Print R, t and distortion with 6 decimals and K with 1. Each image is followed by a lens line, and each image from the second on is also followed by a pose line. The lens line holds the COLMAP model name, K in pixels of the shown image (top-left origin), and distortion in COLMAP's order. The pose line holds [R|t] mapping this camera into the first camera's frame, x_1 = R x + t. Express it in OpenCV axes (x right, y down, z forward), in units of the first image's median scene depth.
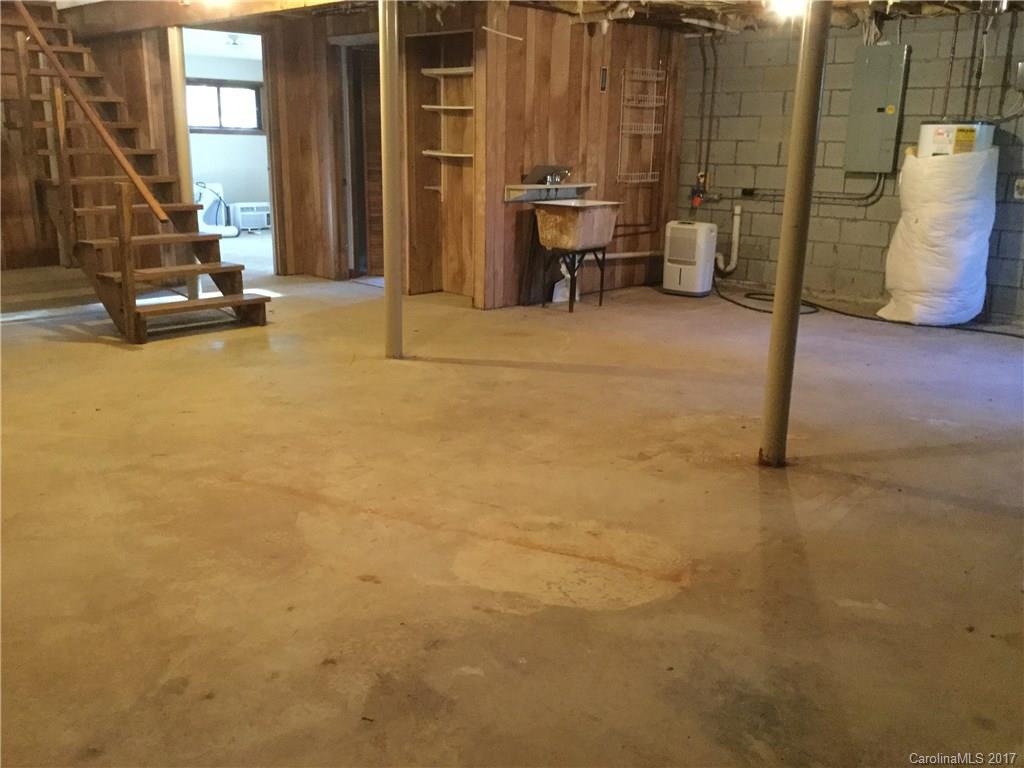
lens RADIAL K [[906.1, 0, 512.0], [0, 906.1, 384.0], [0, 0, 1]] dist [0.080314, -0.137281]
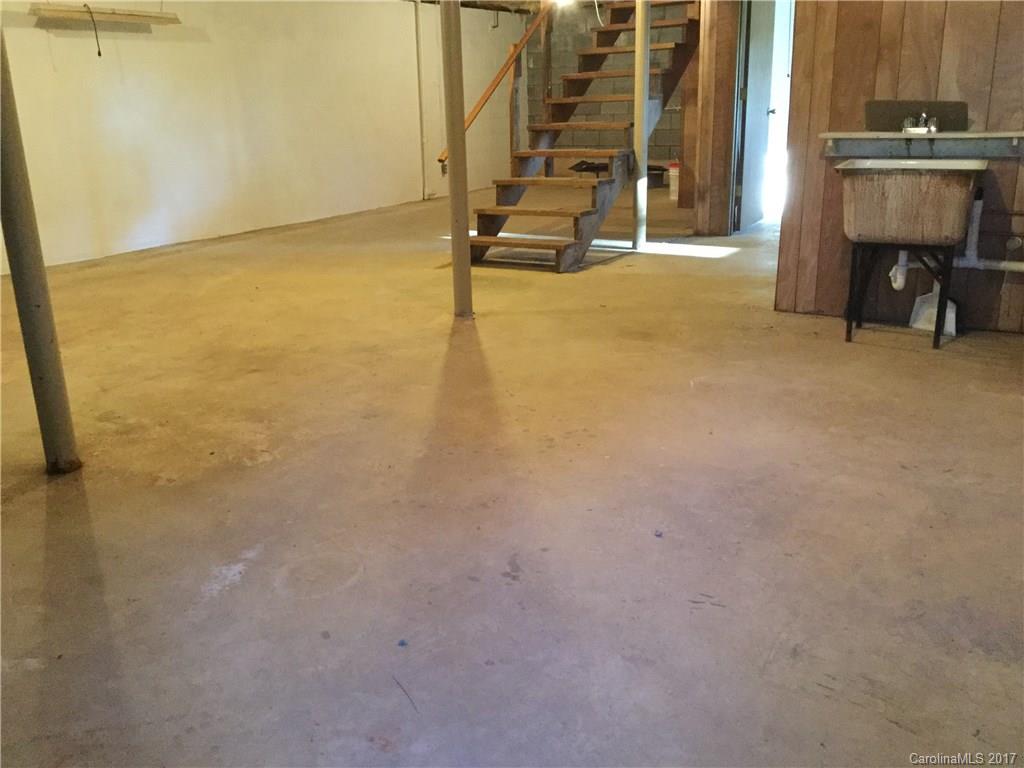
lens RADIAL K [[906.1, 0, 512.0], [0, 906.1, 384.0], [0, 0, 1]] dist [0.080314, -0.137281]
pose [[0.218326, 0.266065, -0.938905, 0.977050], [-0.216308, 0.951377, 0.219300, -0.221523], [0.951601, 0.155214, 0.265262, 0.989974]]
